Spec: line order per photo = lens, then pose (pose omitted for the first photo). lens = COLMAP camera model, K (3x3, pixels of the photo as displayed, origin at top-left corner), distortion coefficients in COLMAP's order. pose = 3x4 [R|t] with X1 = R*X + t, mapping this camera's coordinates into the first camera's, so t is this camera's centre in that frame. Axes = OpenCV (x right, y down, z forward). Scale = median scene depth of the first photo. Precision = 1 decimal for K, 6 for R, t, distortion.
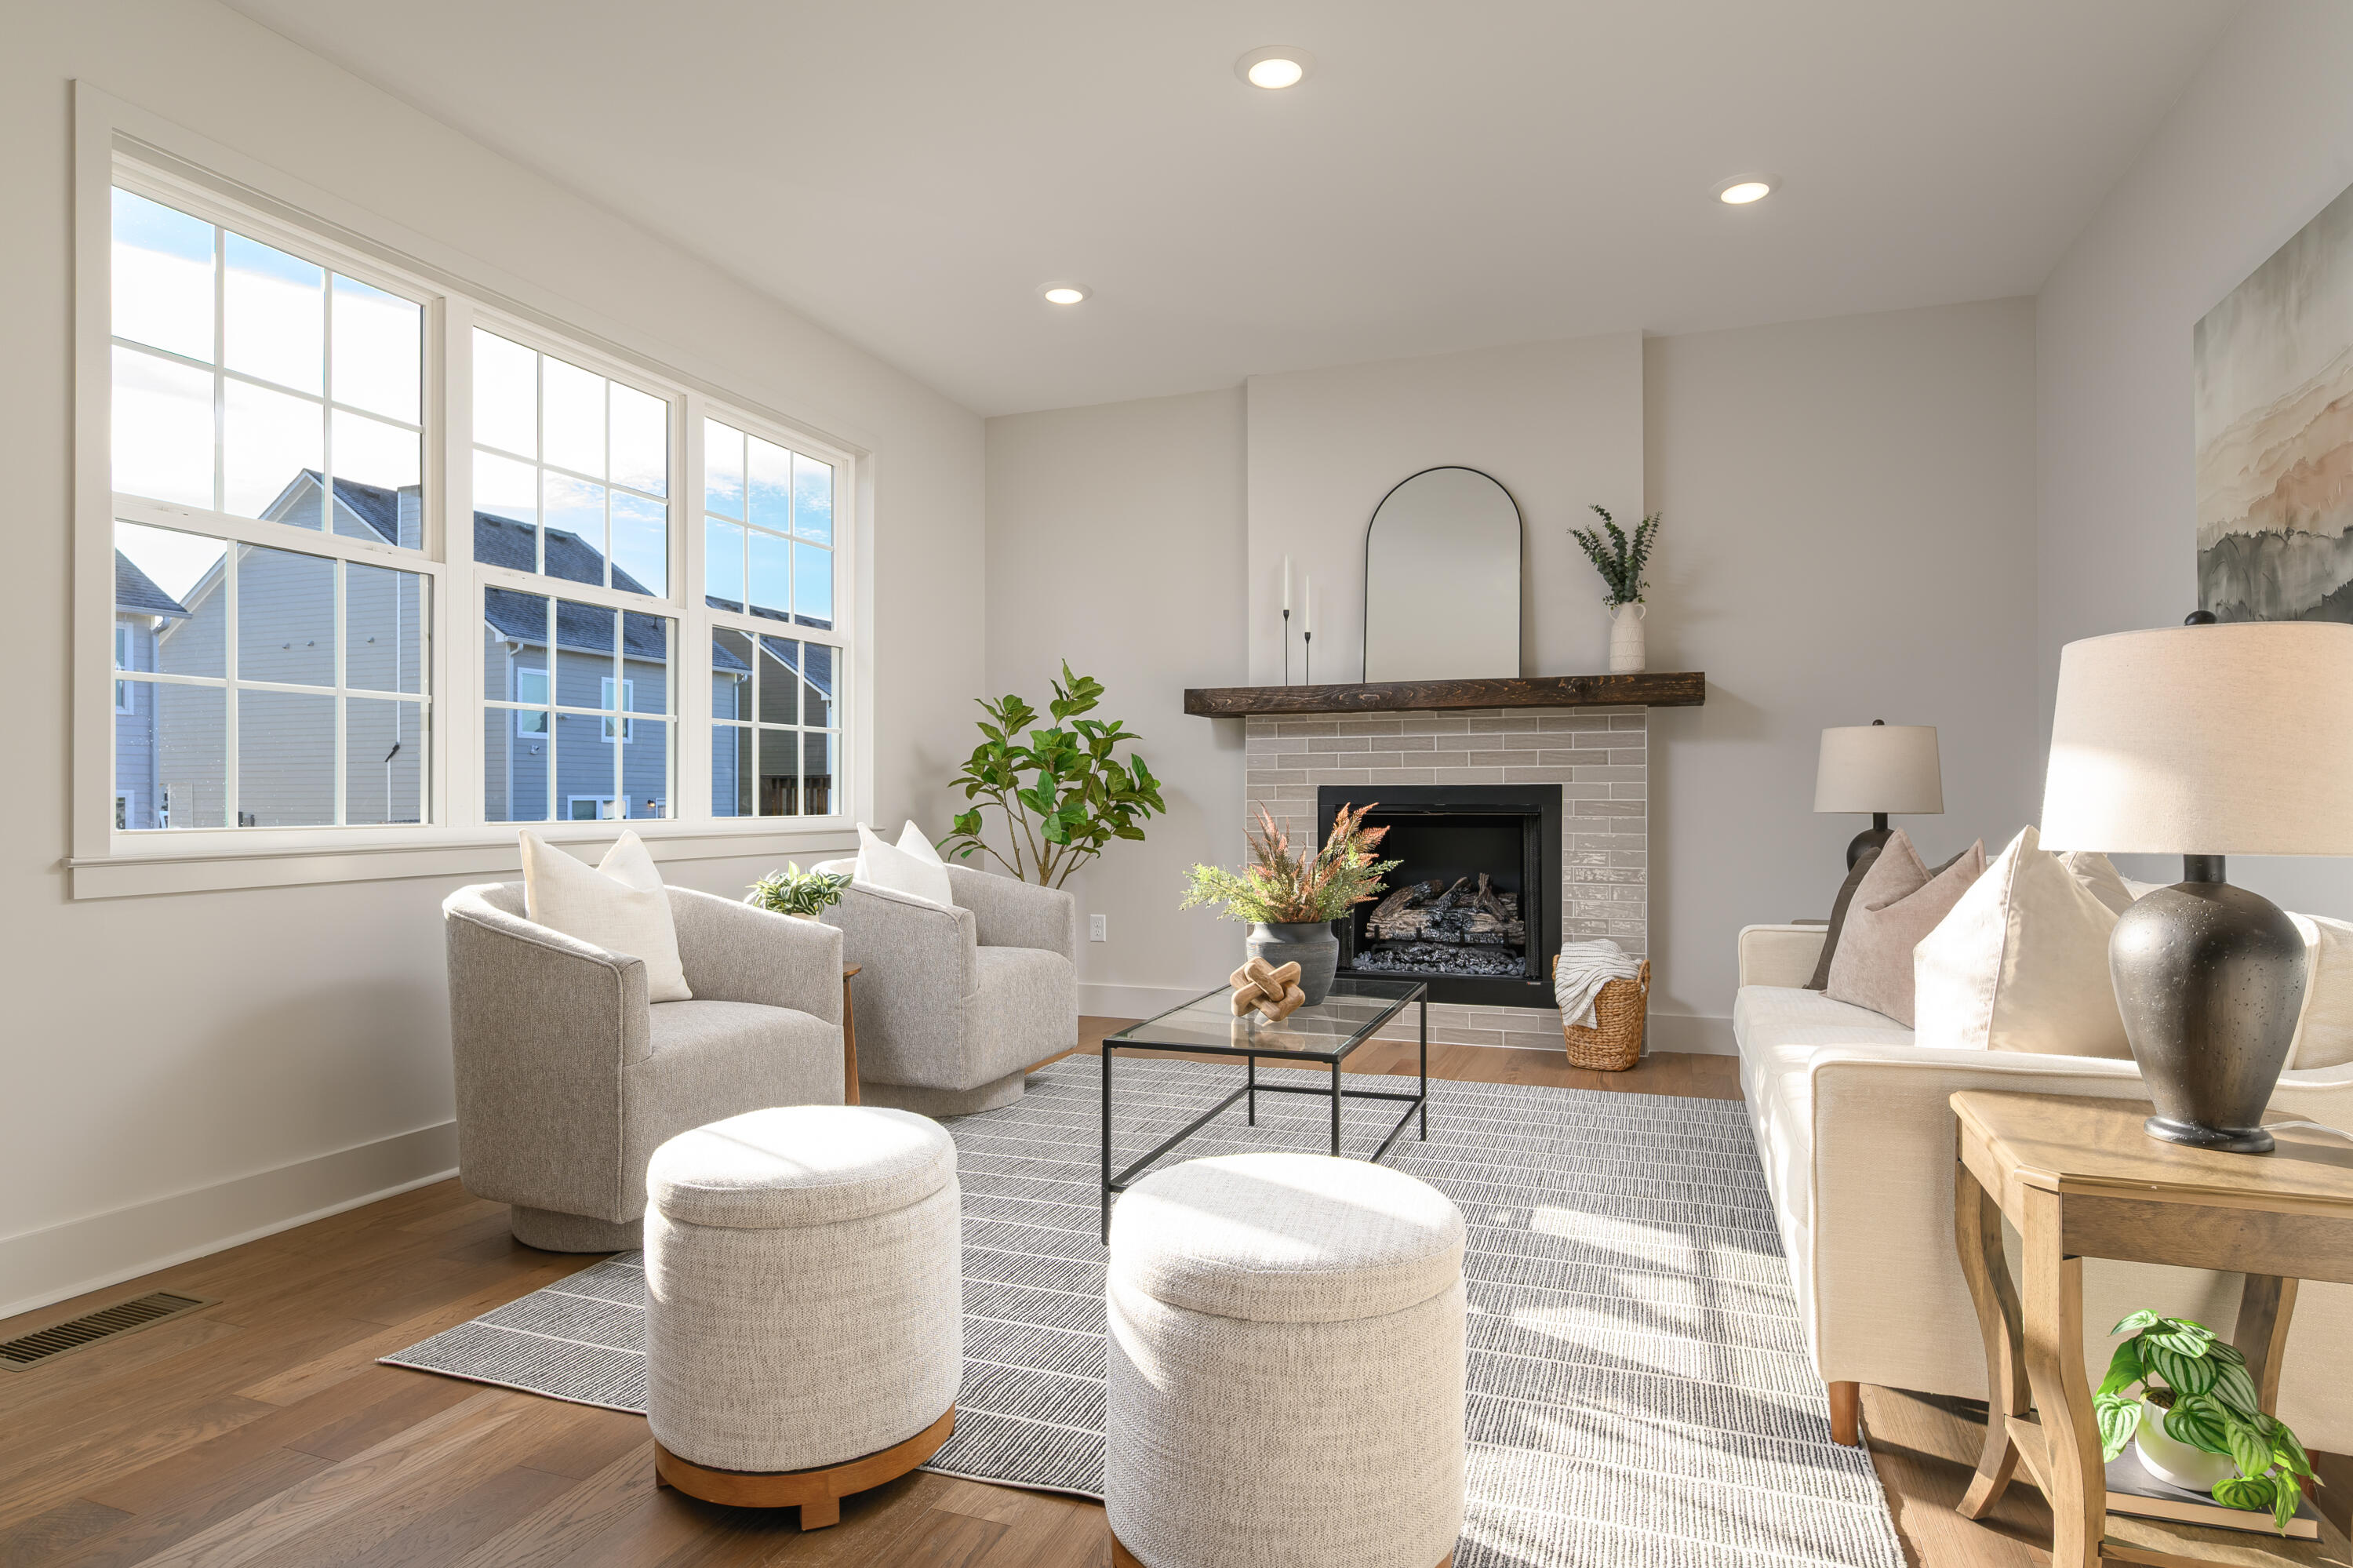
lens RADIAL K [[1294.1, 0, 1166.7], [0, 1294.1, 780.5], [0, 0, 1]] dist [-0.004190, -0.000302]
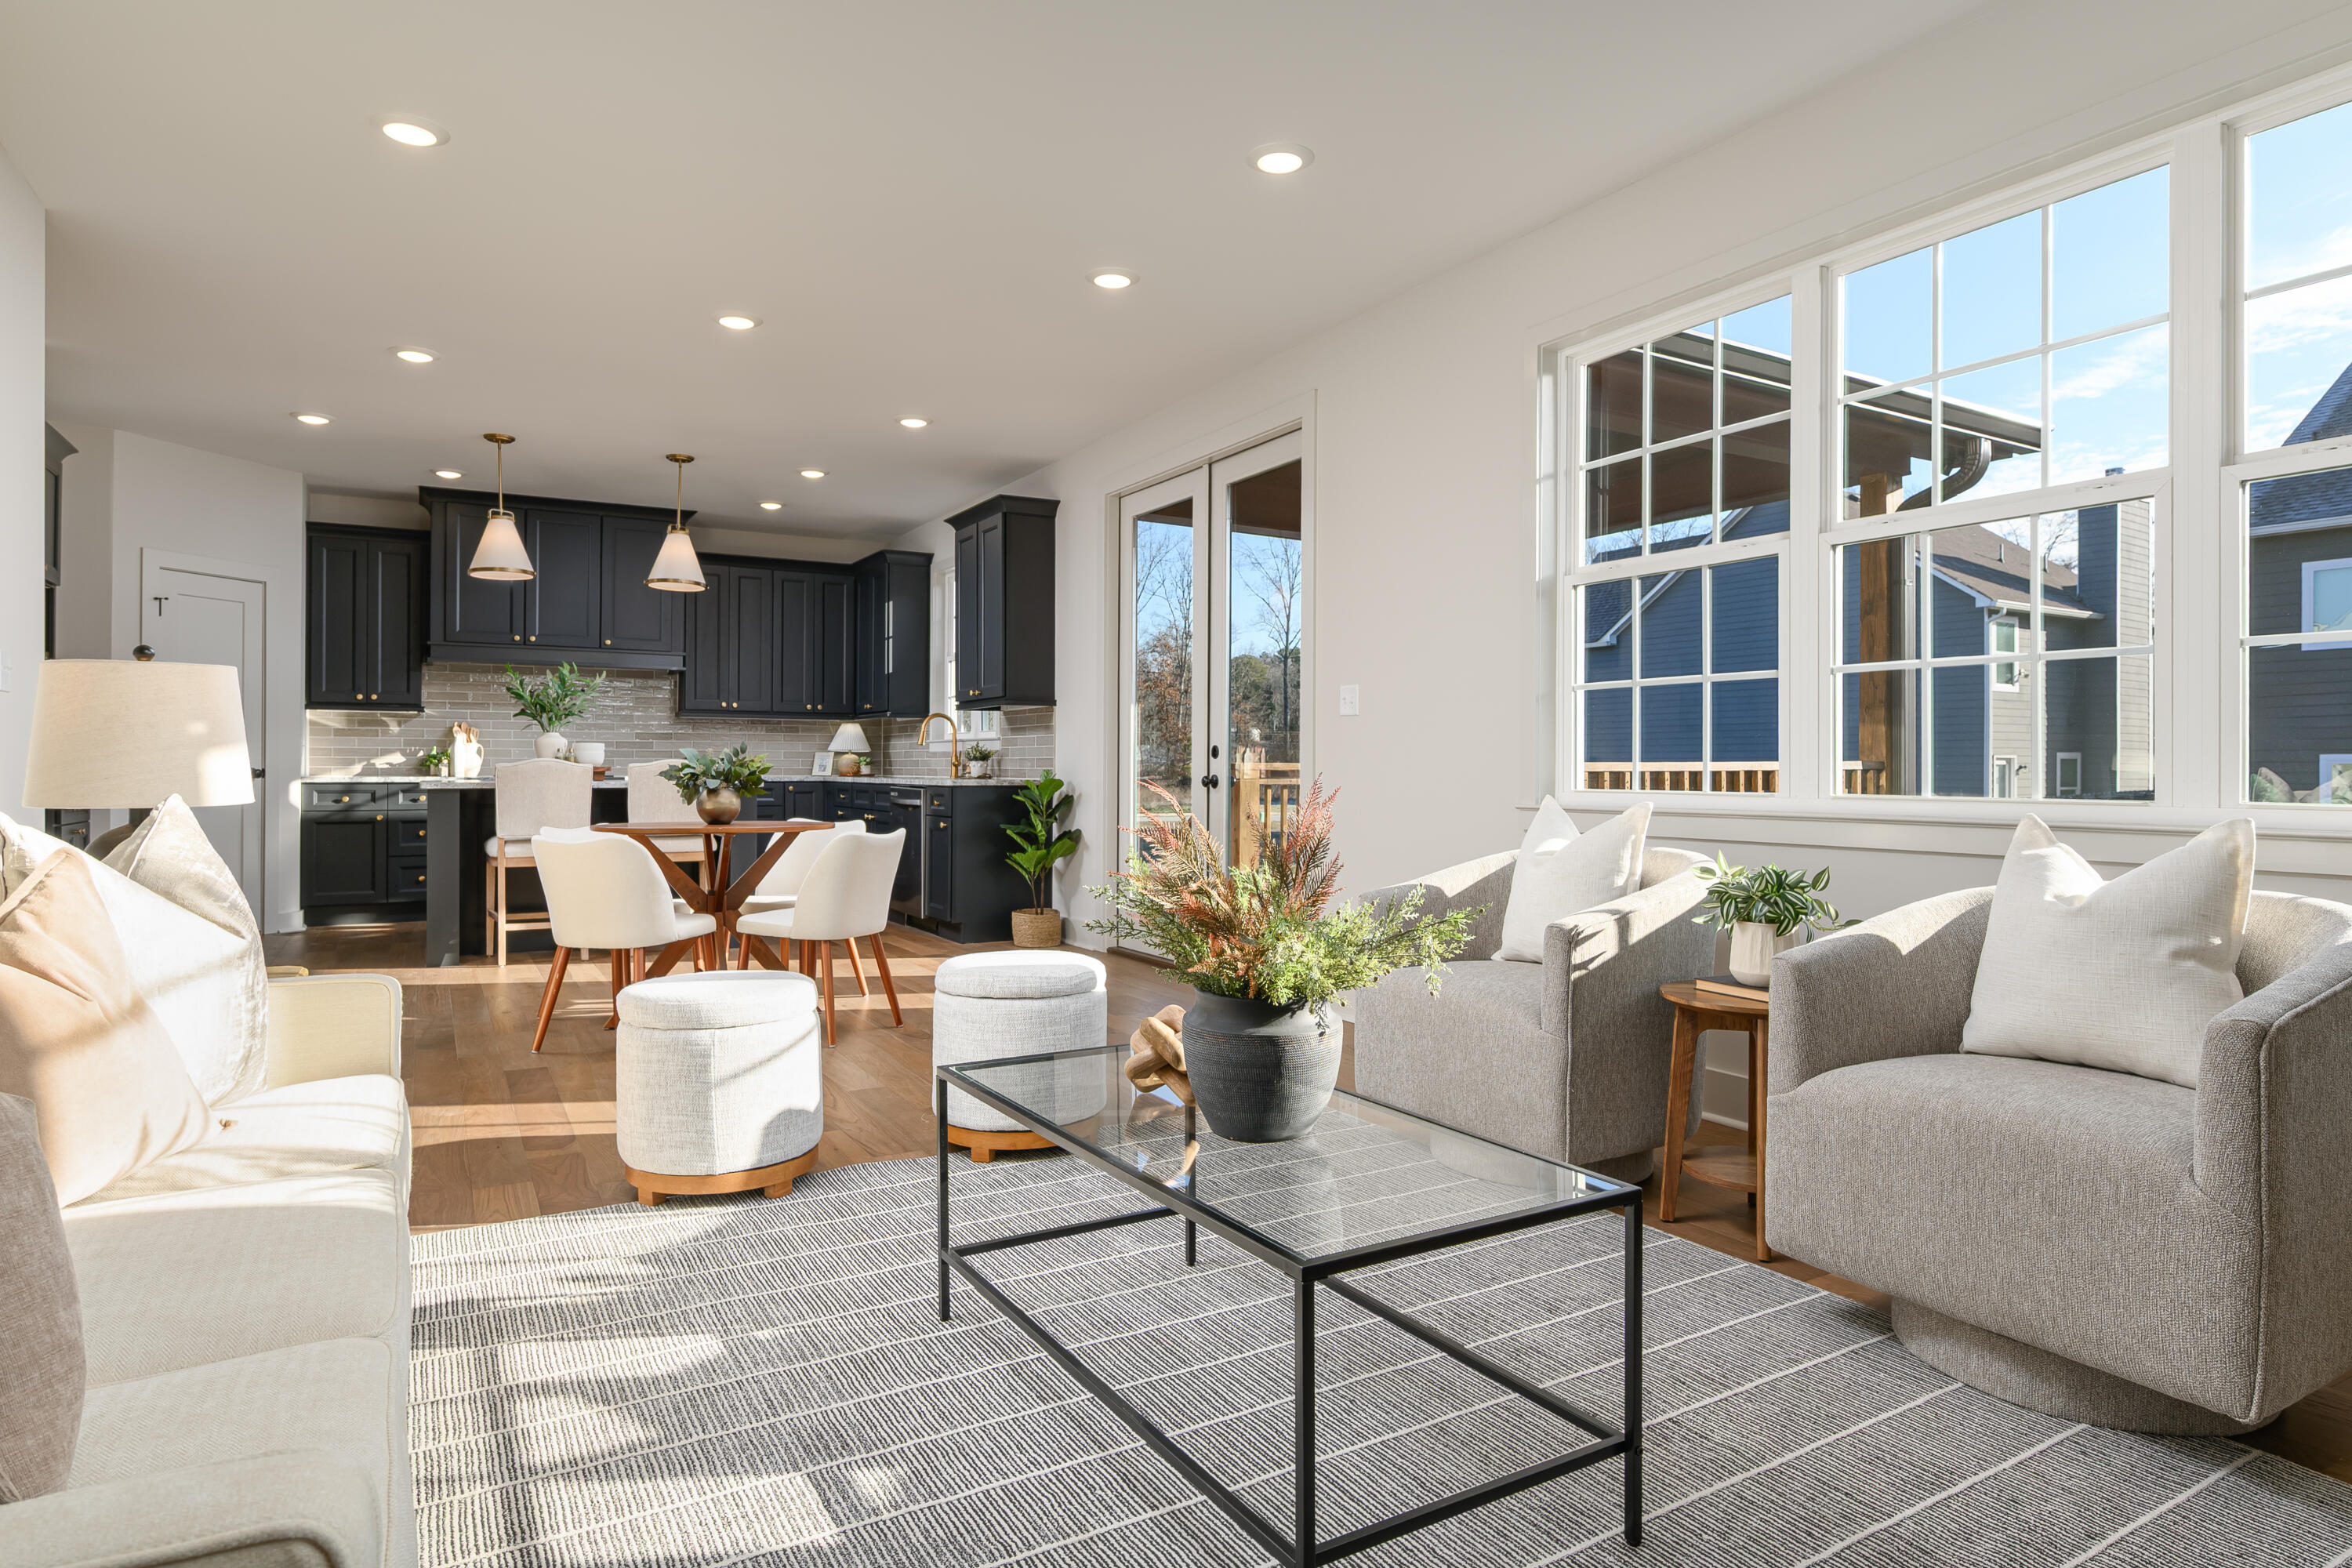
lens RADIAL K [[1293.5, 0, 1168.7], [0, 1293.5, 780.0], [0, 0, 1]] dist [-0.004190, -0.000302]
pose [[-0.629580, 0.000010, -0.776936, 0.559575], [0.000352, 1.000000, -0.000272, 0.023078], [0.776936, -0.000444, -0.629580, 1.304744]]
